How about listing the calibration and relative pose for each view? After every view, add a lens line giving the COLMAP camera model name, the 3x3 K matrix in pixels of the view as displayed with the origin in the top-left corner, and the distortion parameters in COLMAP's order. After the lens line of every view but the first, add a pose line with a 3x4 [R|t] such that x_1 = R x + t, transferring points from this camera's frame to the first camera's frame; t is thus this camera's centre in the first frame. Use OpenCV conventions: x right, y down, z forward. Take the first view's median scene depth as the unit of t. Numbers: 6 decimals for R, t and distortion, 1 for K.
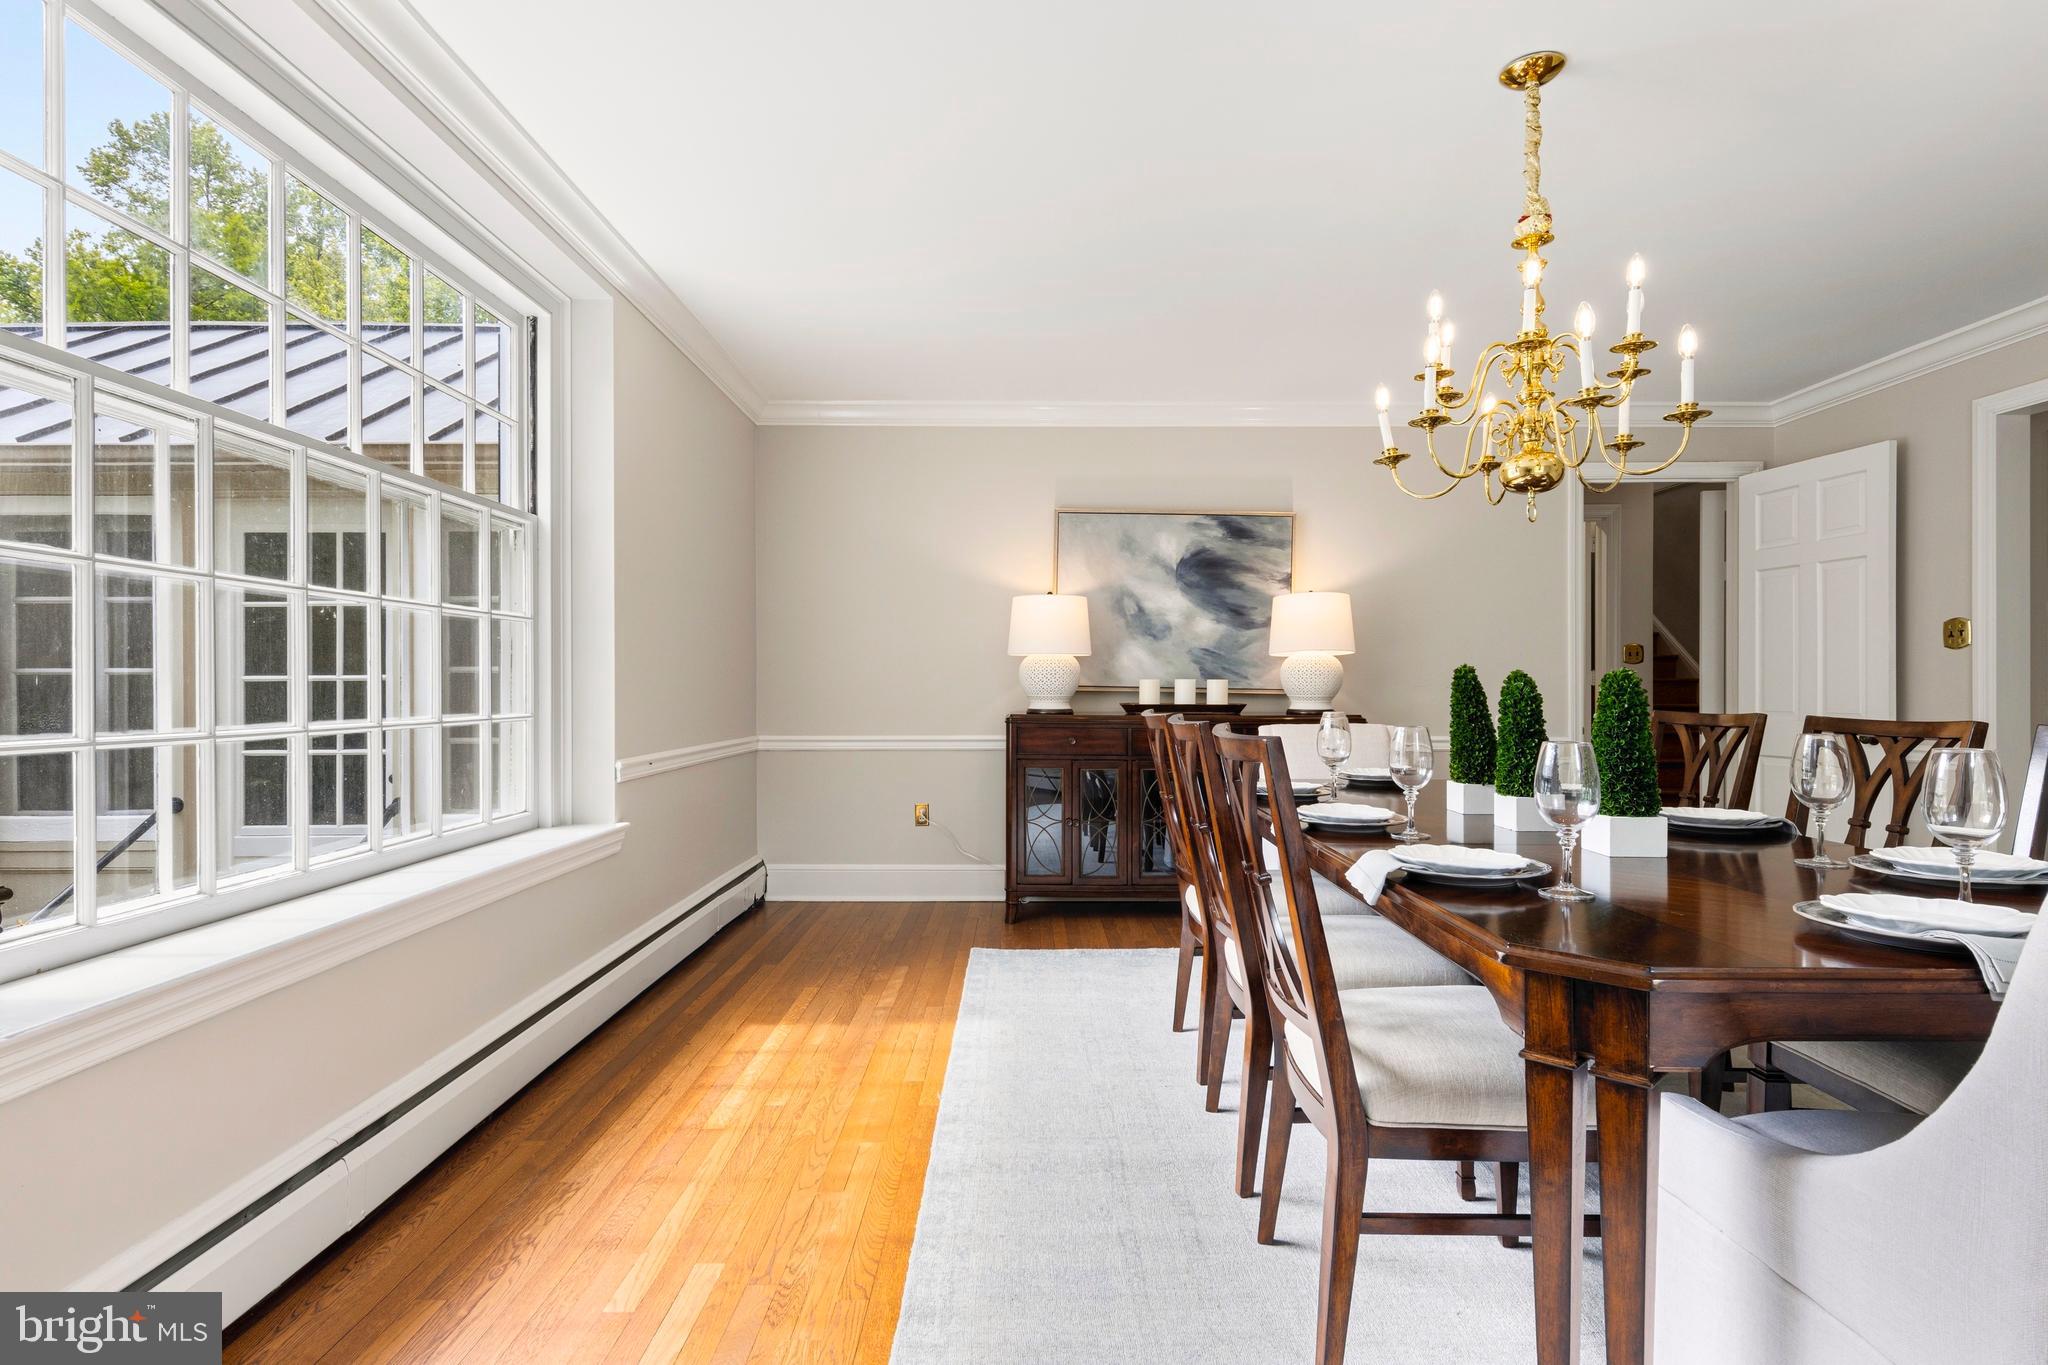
lens RADIAL K [[1053.1, 0, 1024.3], [0, 1053.1, 685.4], [0, 0, 1]] dist [0.011944, -0.003320]
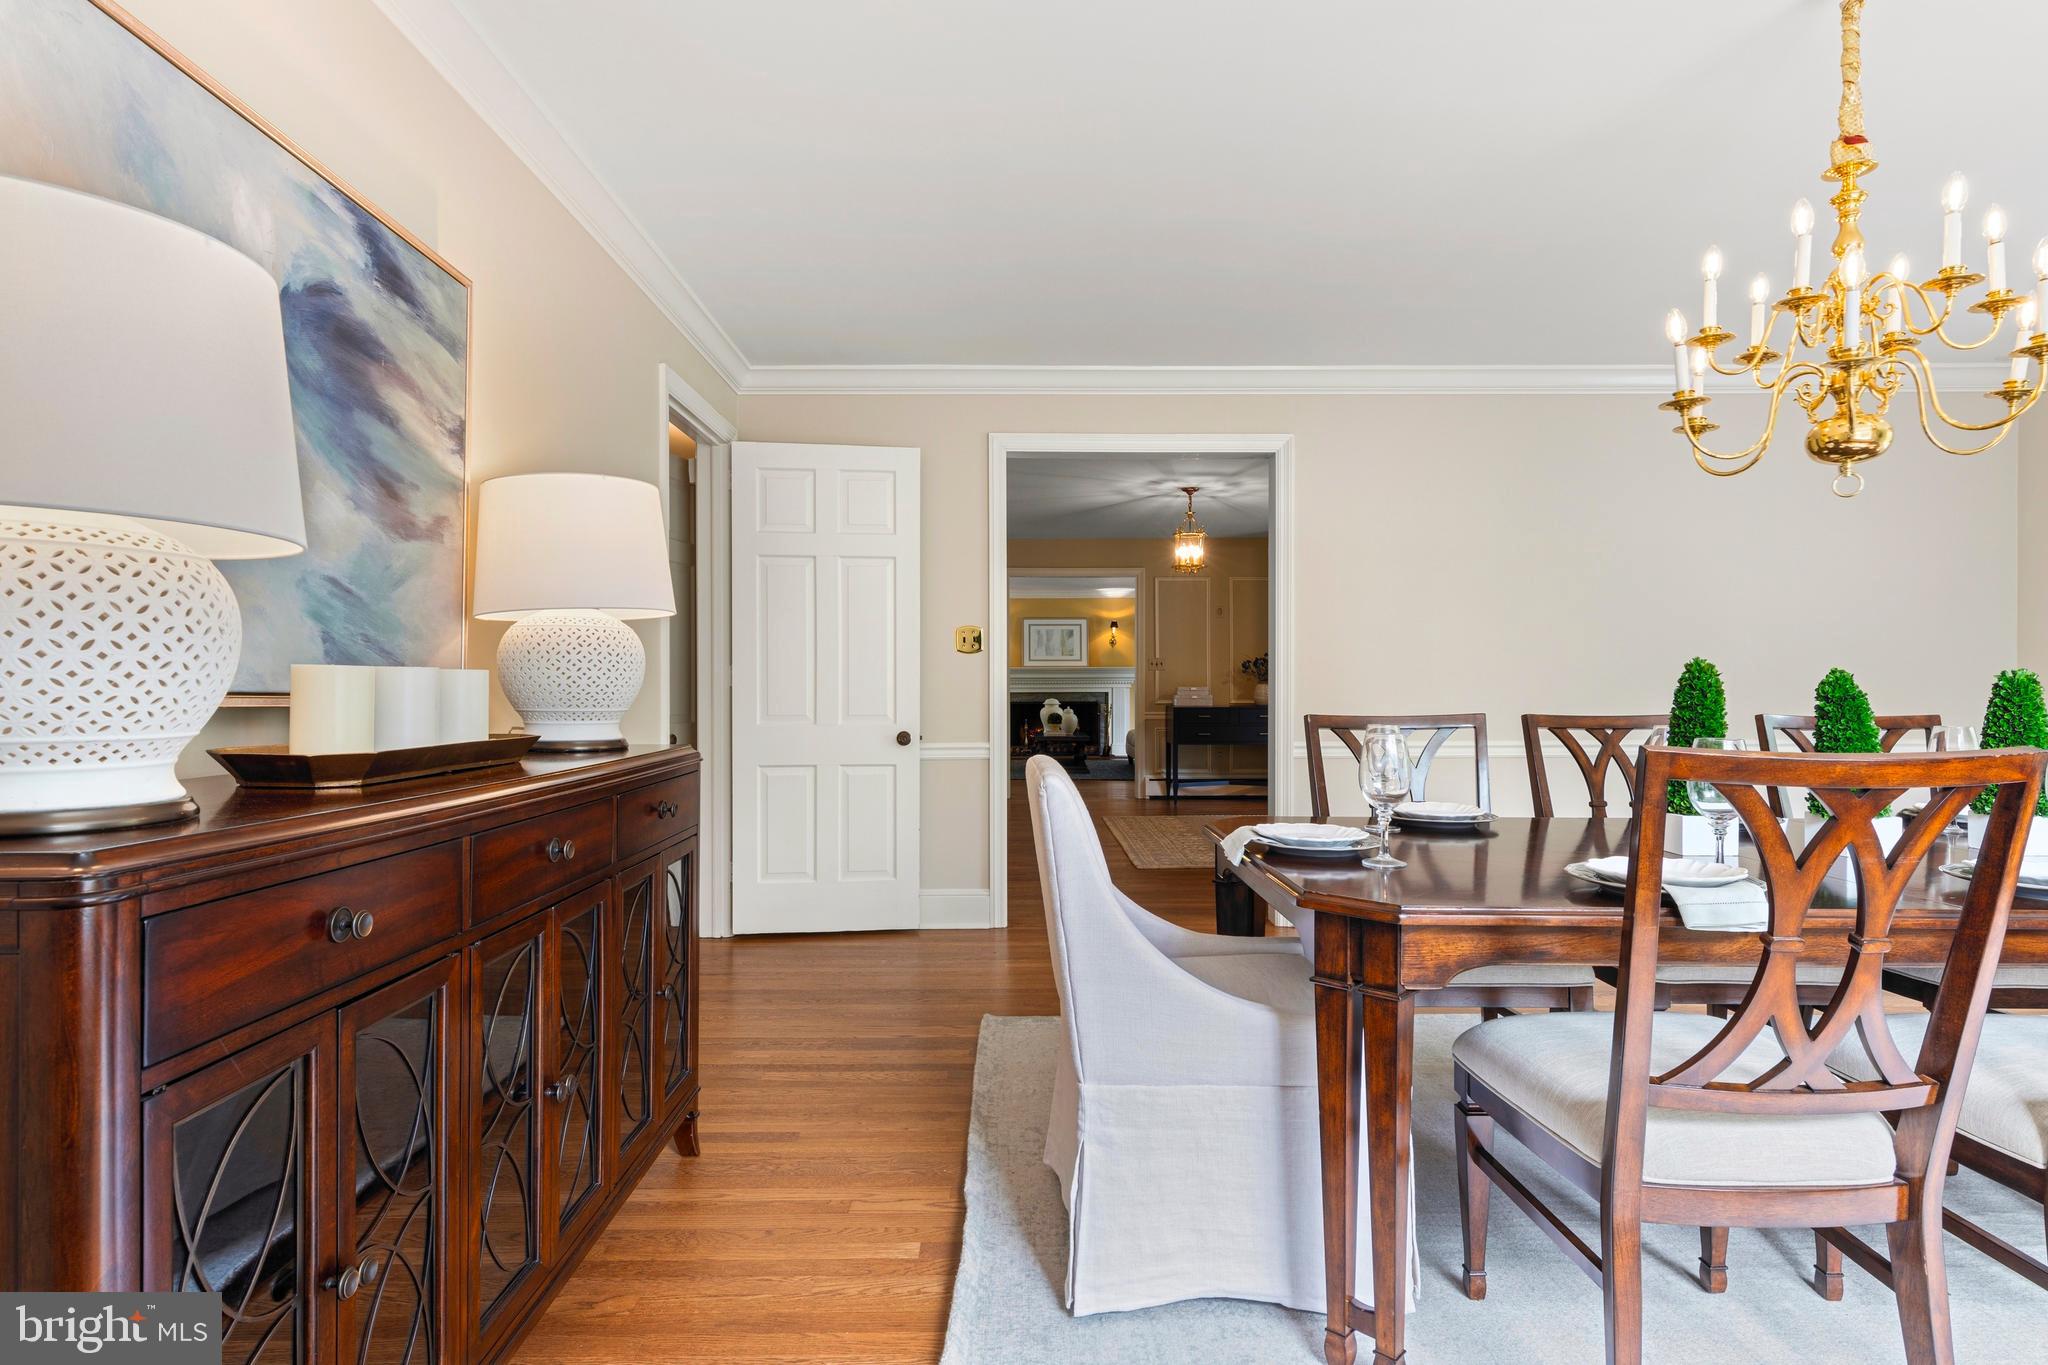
lens RADIAL K [[1053.1, 0, 1020.8], [0, 1053.1, 684.3], [0, 0, 1]] dist [0.011944, -0.003320]
pose [[-0.006581, 0.004212, 0.999969, -0.171020], [0.000143, 0.999991, -0.004212, 0.000893], [-0.999978, 0.000116, -0.006582, 0.780295]]
